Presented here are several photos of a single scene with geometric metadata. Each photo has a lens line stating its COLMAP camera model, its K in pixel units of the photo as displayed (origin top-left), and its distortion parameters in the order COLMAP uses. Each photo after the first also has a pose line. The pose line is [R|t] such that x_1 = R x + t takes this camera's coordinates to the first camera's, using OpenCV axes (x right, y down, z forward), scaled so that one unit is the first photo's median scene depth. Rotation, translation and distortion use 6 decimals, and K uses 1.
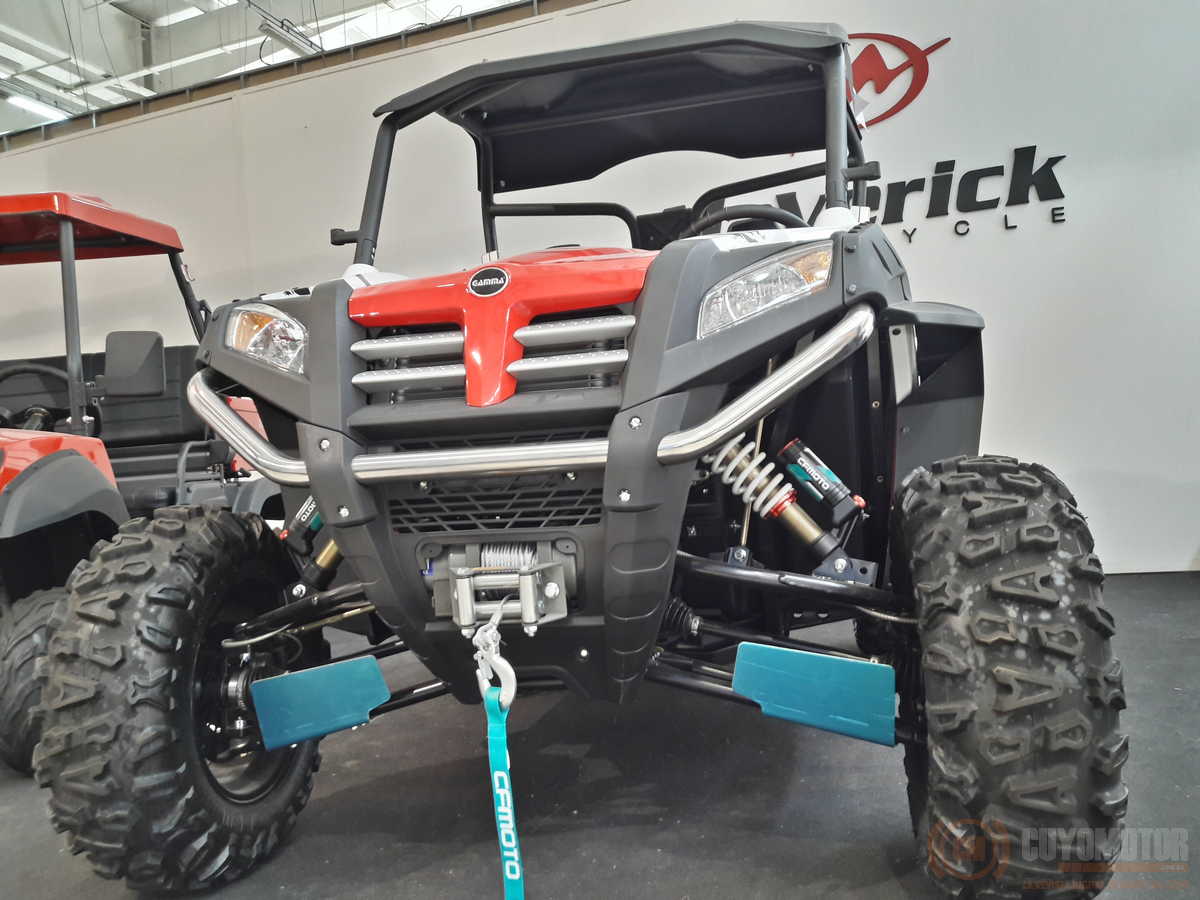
lens RADIAL K [[974.2, 0, 600.5], [0, 974.2, 447.3], [0, 0, 1]] dist [0.046610, 0.007277]
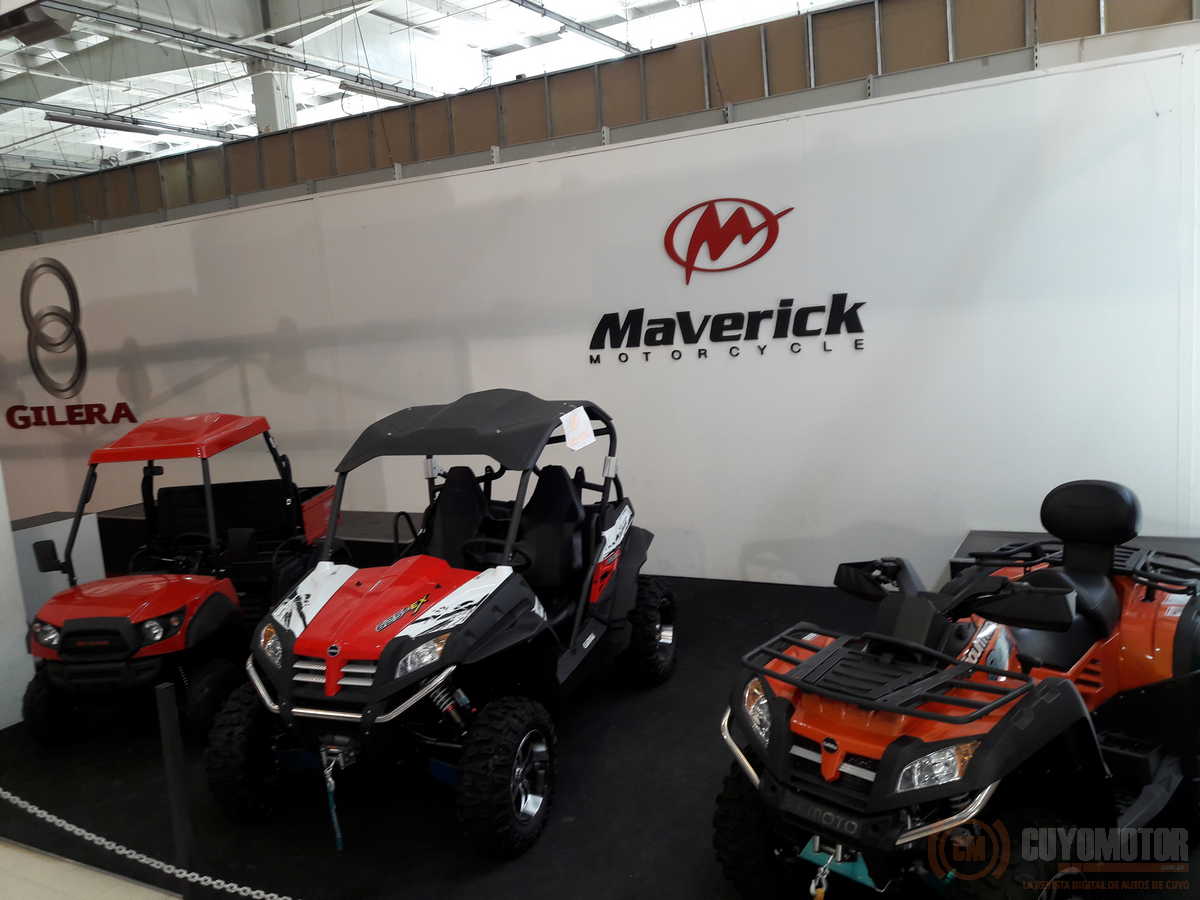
lens RADIAL K [[974.2, 0, 599.5], [0, 974.2, 451.9], [0, 0, 1]] dist [0.046610, 0.007277]
pose [[0.989450, 0.019663, -0.143535, 0.293618], [0.008597, 0.981032, 0.193654, -0.353388], [0.144620, -0.192845, 0.970513, -0.447182]]
